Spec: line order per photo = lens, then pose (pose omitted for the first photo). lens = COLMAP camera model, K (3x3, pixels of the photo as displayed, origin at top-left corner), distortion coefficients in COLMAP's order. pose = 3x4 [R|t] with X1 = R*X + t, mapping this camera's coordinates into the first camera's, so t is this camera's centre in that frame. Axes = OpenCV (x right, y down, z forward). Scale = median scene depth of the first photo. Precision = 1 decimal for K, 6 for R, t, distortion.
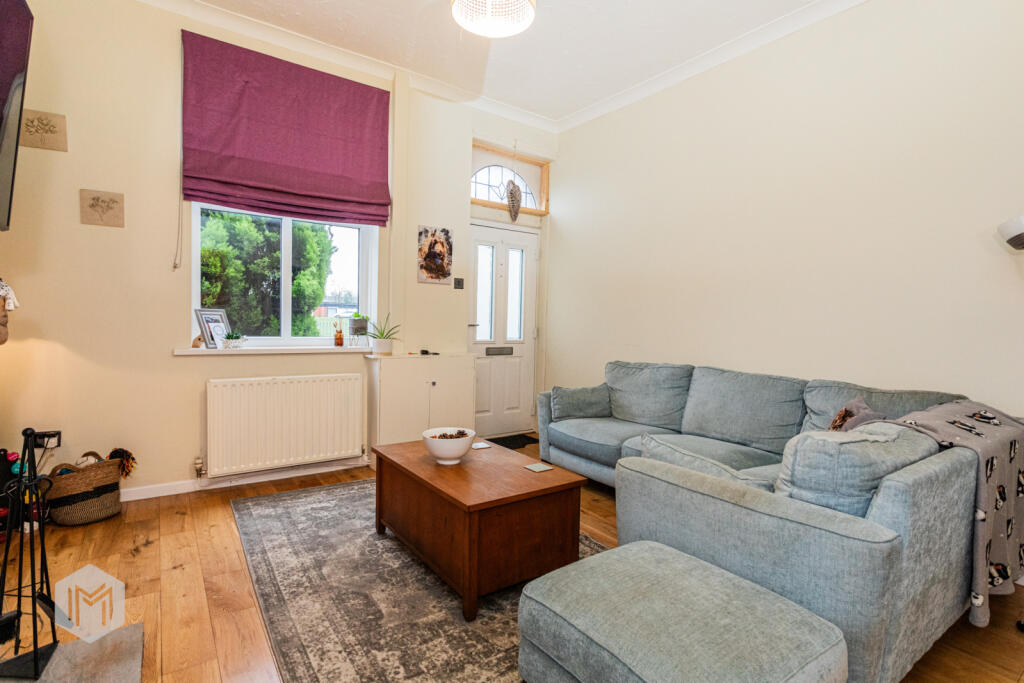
lens RADIAL K [[483.4, 0, 512.0], [0, 483.4, 341.5], [0, 0, 1]] dist [-0.001526, 0.000053]
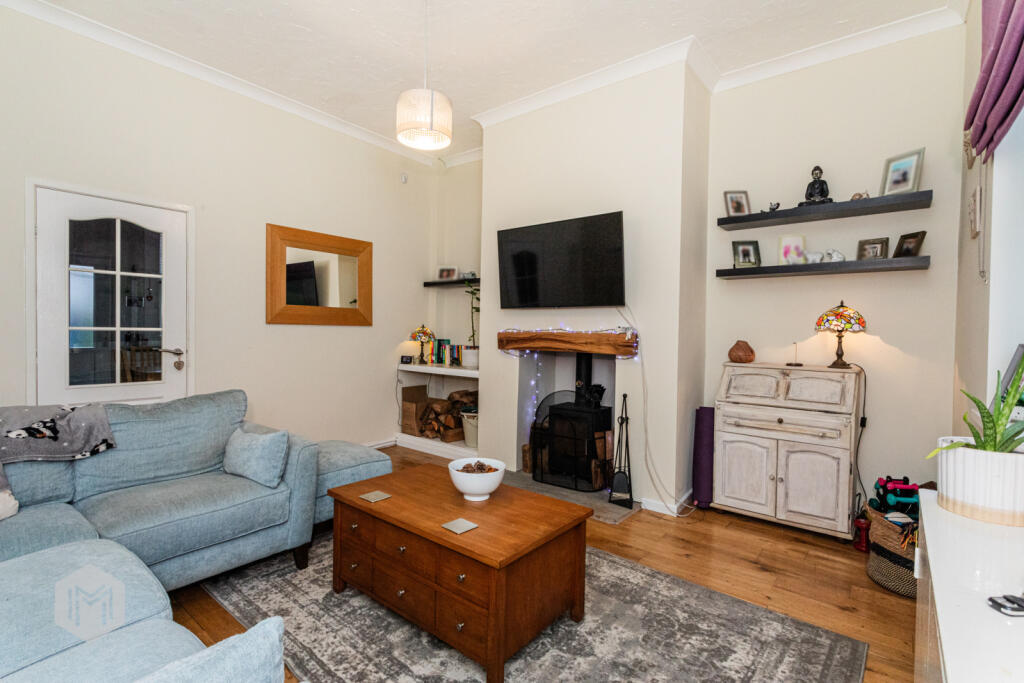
lens RADIAL K [[483.4, 0, 512.0], [0, 483.4, 341.5], [0, 0, 1]] dist [-0.001526, 0.000053]
pose [[-0.965348, -0.021707, -0.260060, 0.046678], [-0.035261, 0.998246, 0.047566, -0.091706], [0.258571, 0.055087, -0.964420, 1.686326]]
